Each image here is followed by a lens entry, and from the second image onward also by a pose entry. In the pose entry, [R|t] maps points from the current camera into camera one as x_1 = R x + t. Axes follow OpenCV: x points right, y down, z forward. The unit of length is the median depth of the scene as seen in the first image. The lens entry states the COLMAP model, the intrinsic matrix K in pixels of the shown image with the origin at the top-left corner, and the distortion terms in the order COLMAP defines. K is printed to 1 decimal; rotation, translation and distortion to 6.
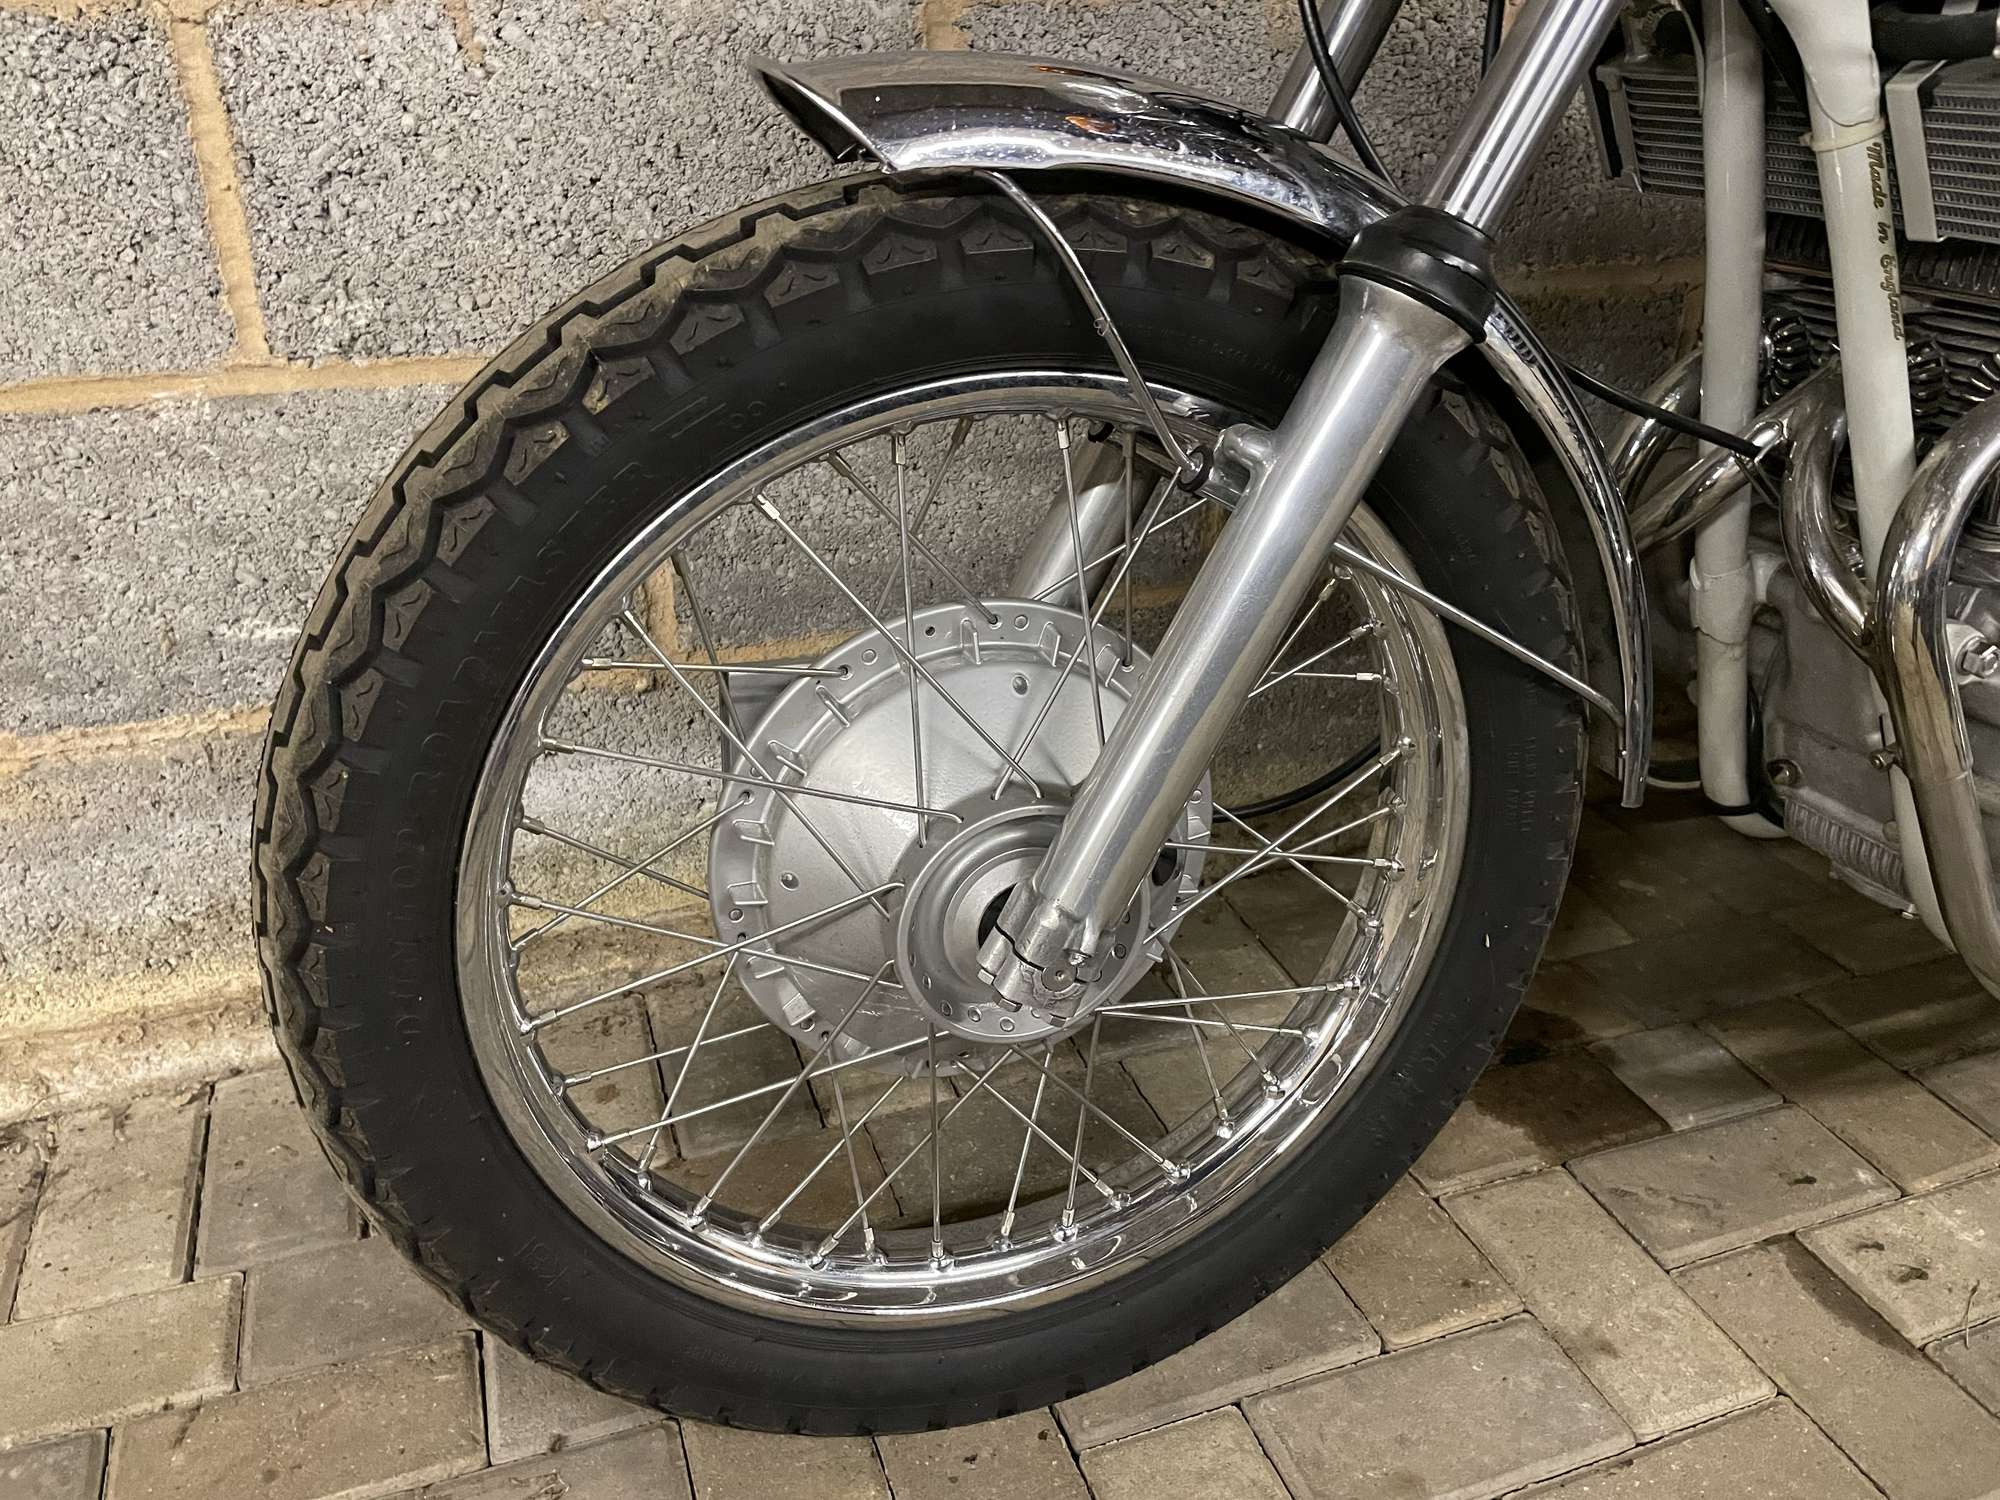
lens RADIAL K [[1579.4, 0, 1016.8], [0, 1579.4, 764.4], [0, 0, 1]] dist [0.029890, -0.048382]
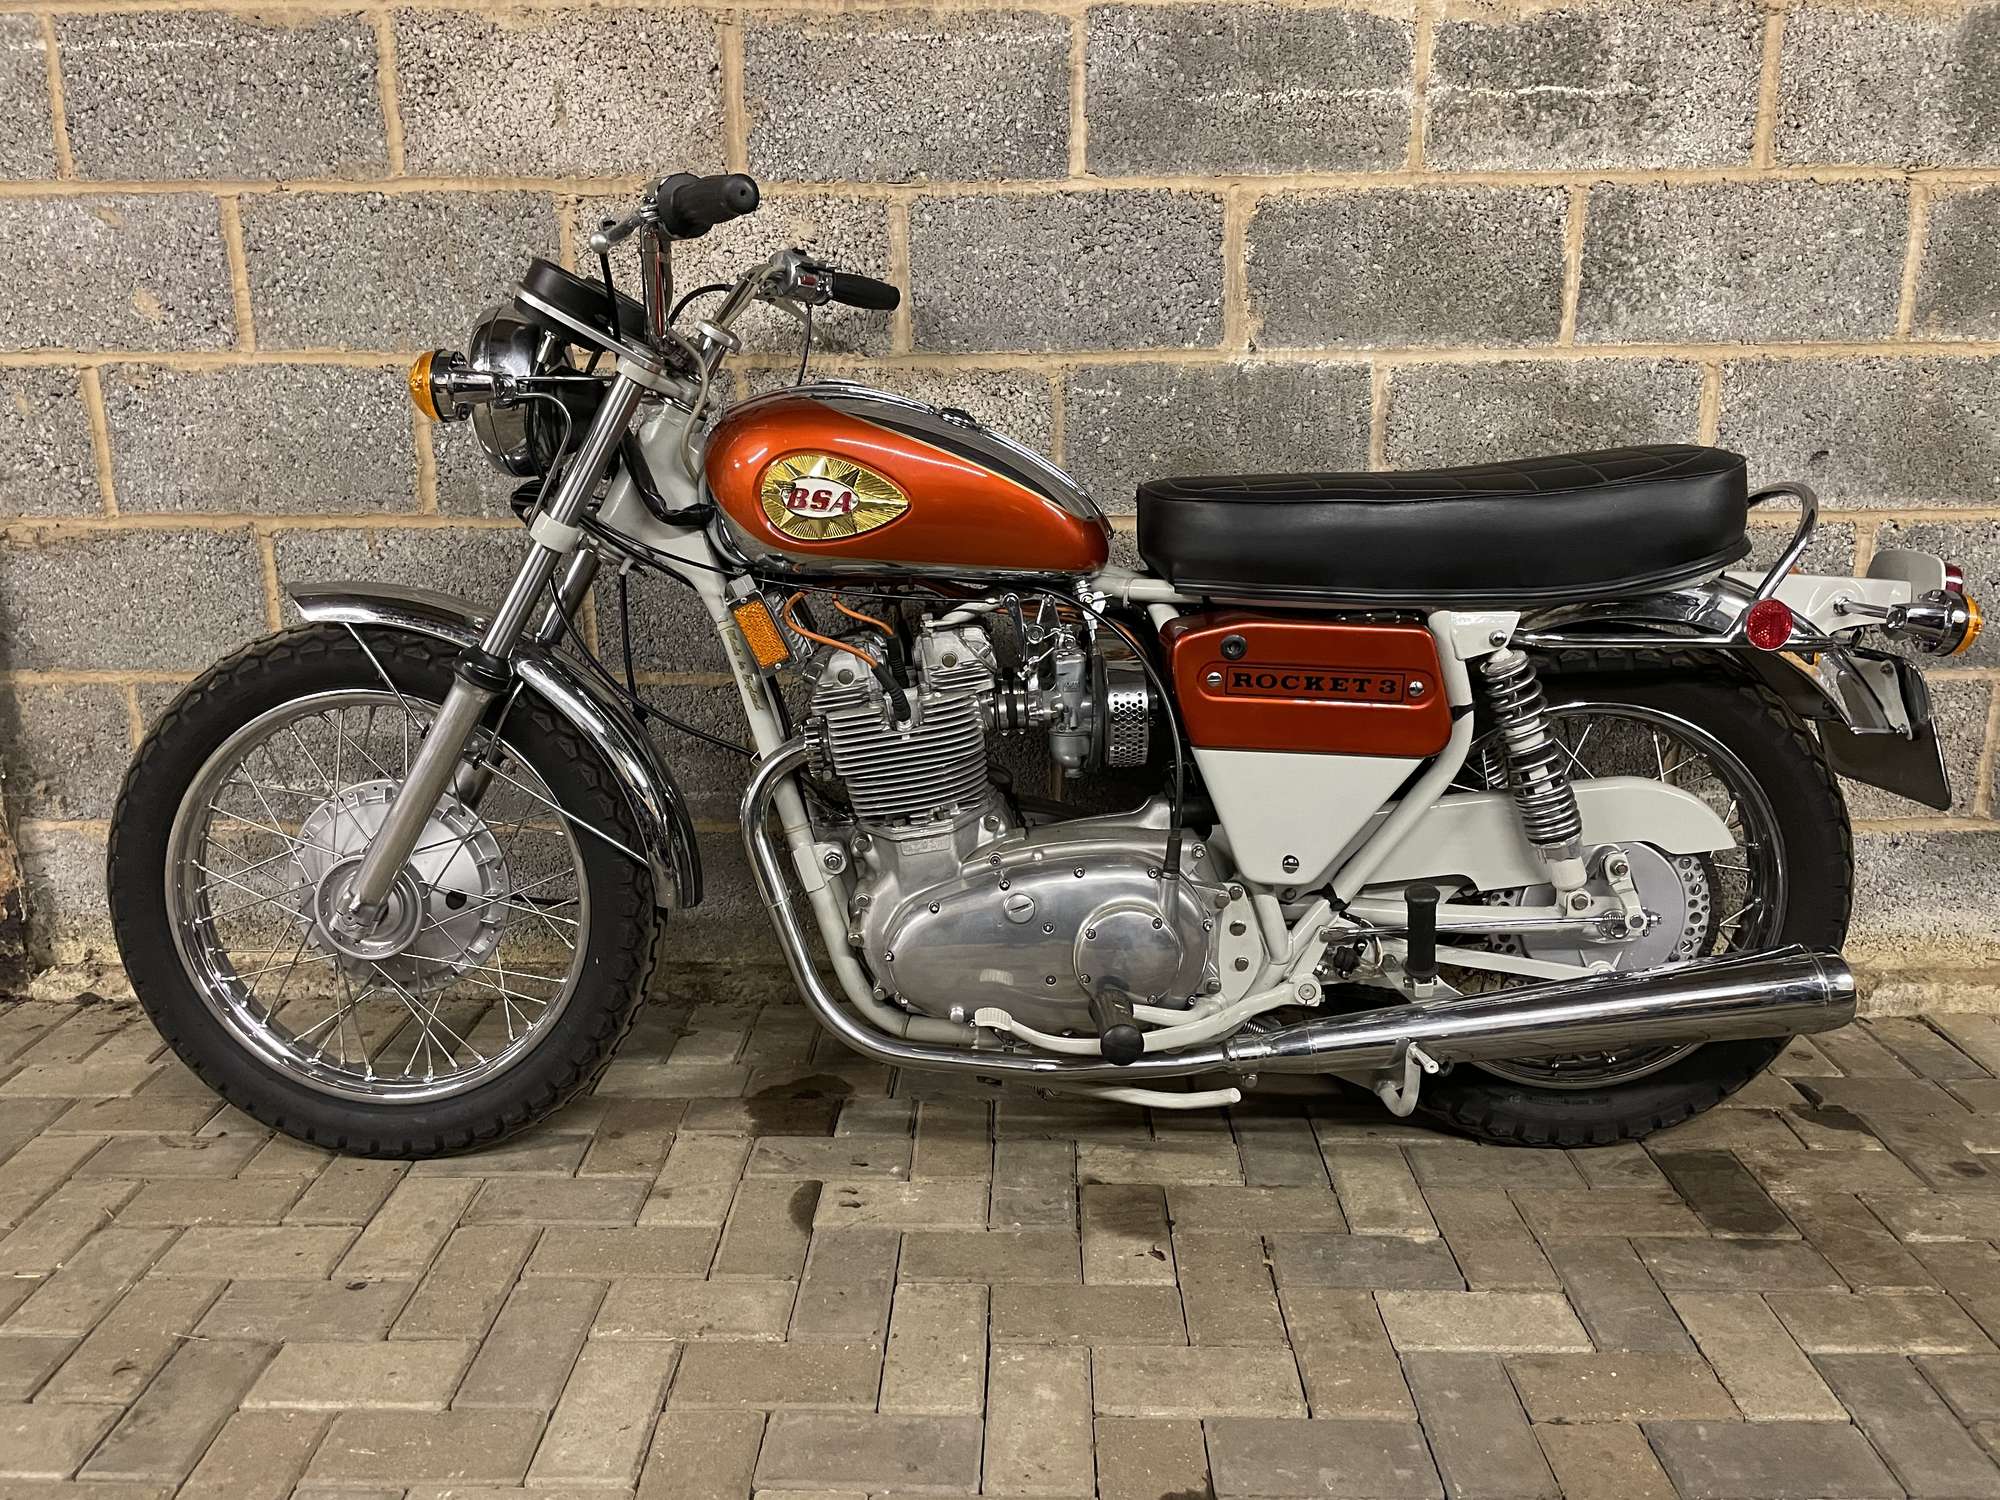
lens RADIAL K [[1526.7, 0, 1007.9], [0, 1526.7, 737.4], [0, 0, 1]] dist [0.066516, -0.103825]
pose [[0.934923, 0.087610, -0.343864, 1.654557], [-0.163046, 0.966753, -0.196991, 0.148959], [0.315173, 0.240237, 0.918124, -0.914562]]
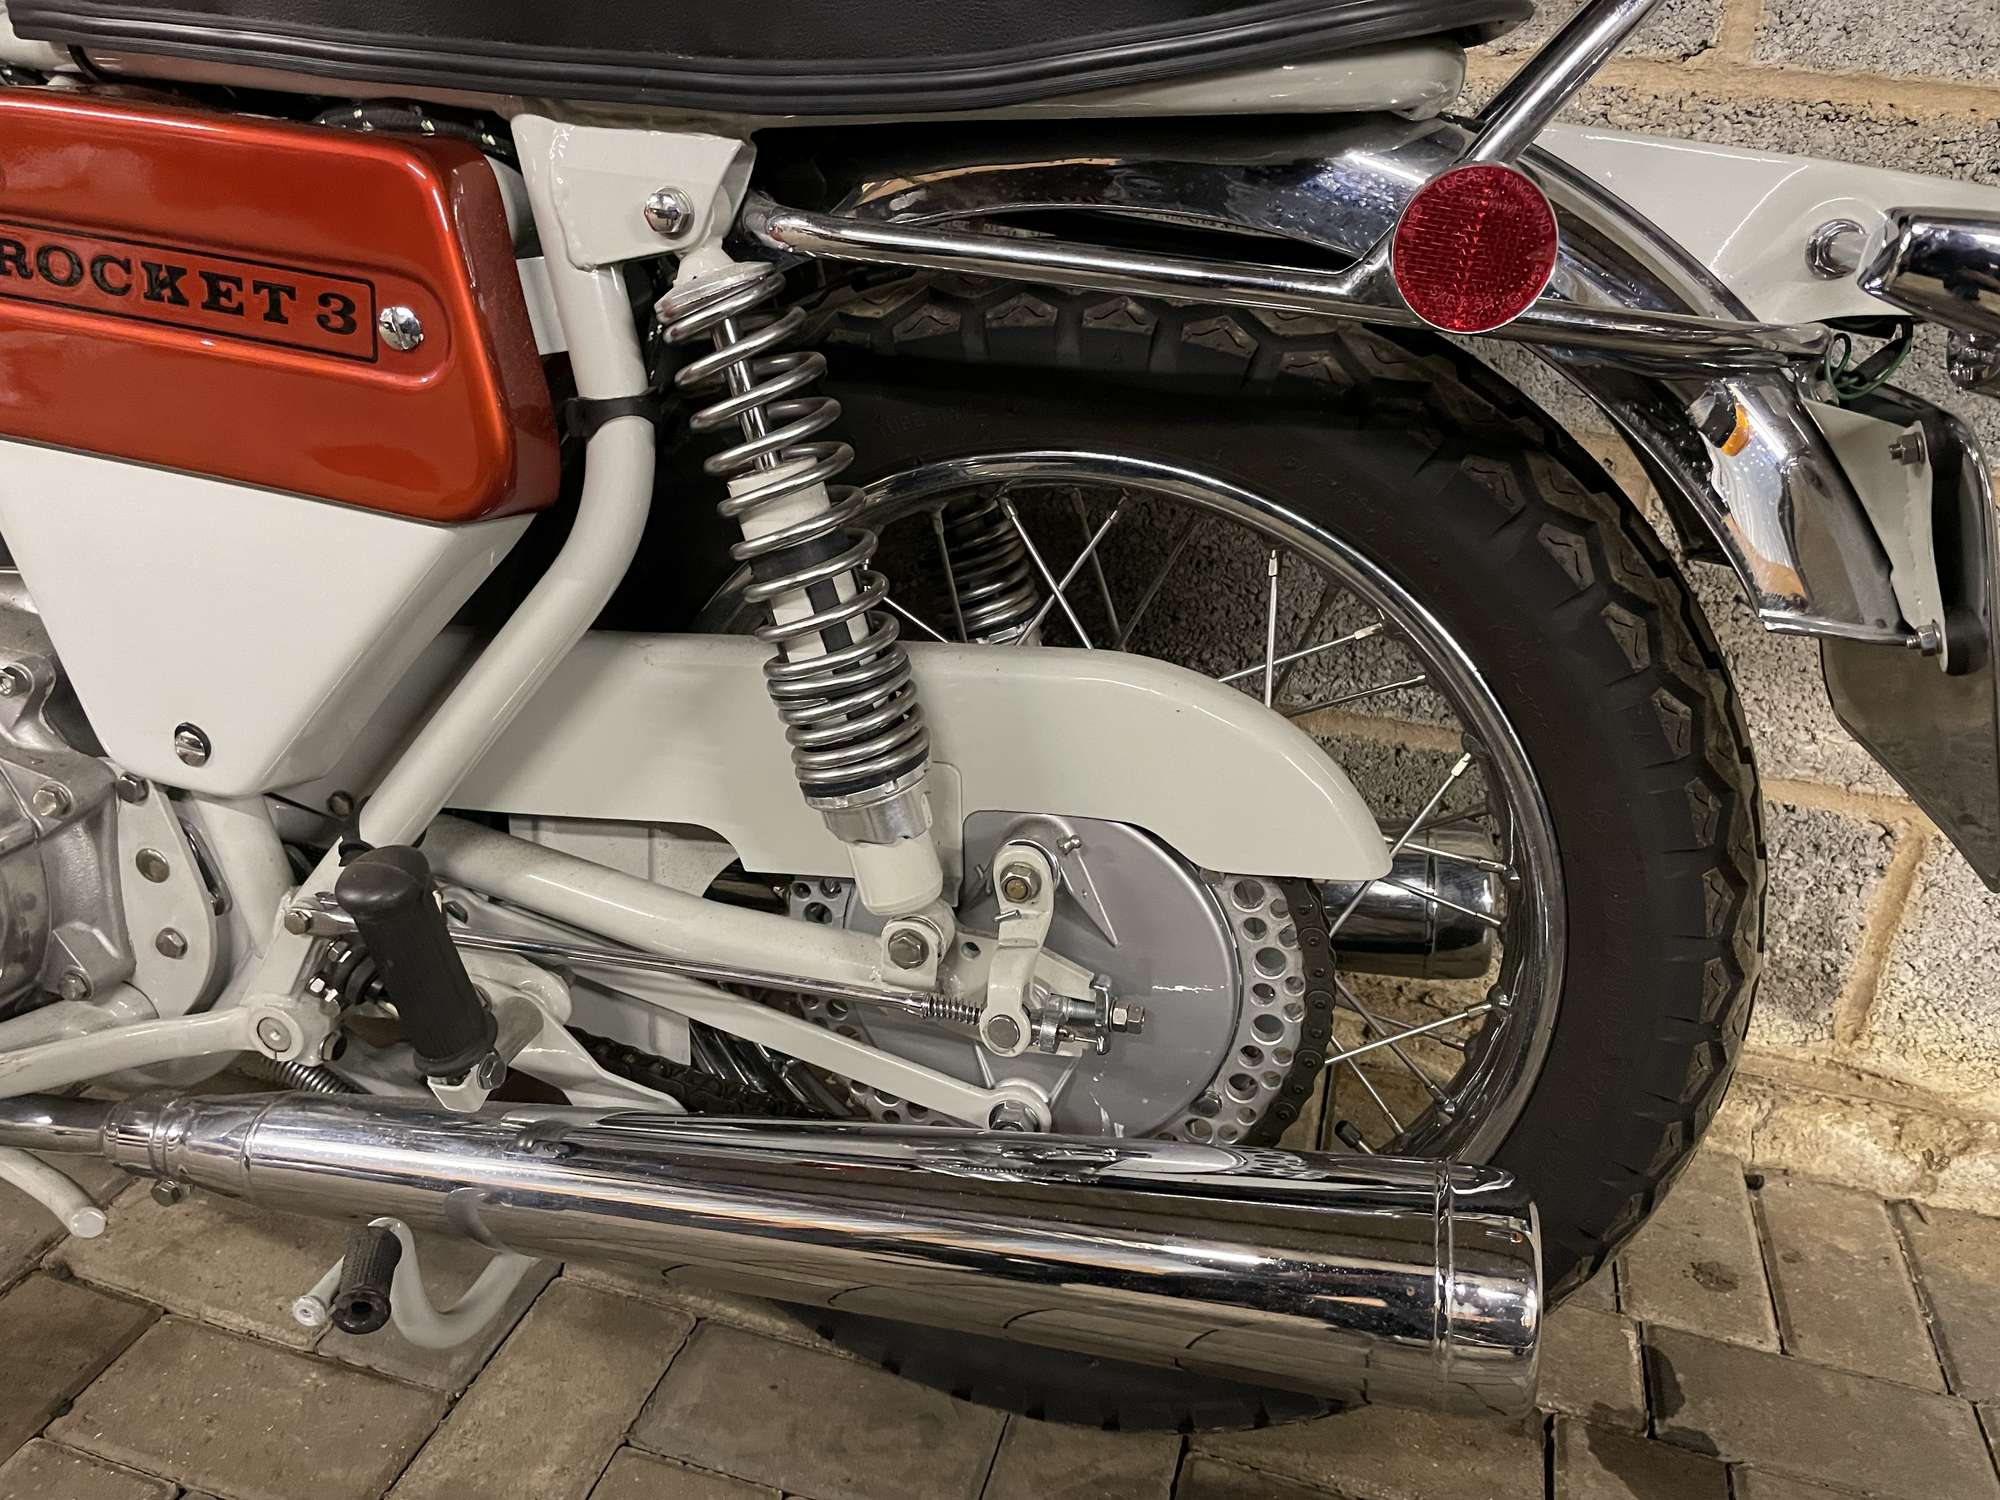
lens RADIAL K [[1526.7, 0, 999.6], [0, 1526.7, 745.1], [0, 0, 1]] dist [0.066516, -0.103825]
pose [[0.807131, 0.292601, -0.512761, 2.138922], [-0.325412, 0.945183, 0.027129, -0.343477], [0.492591, 0.144962, 0.858103, 0.700517]]
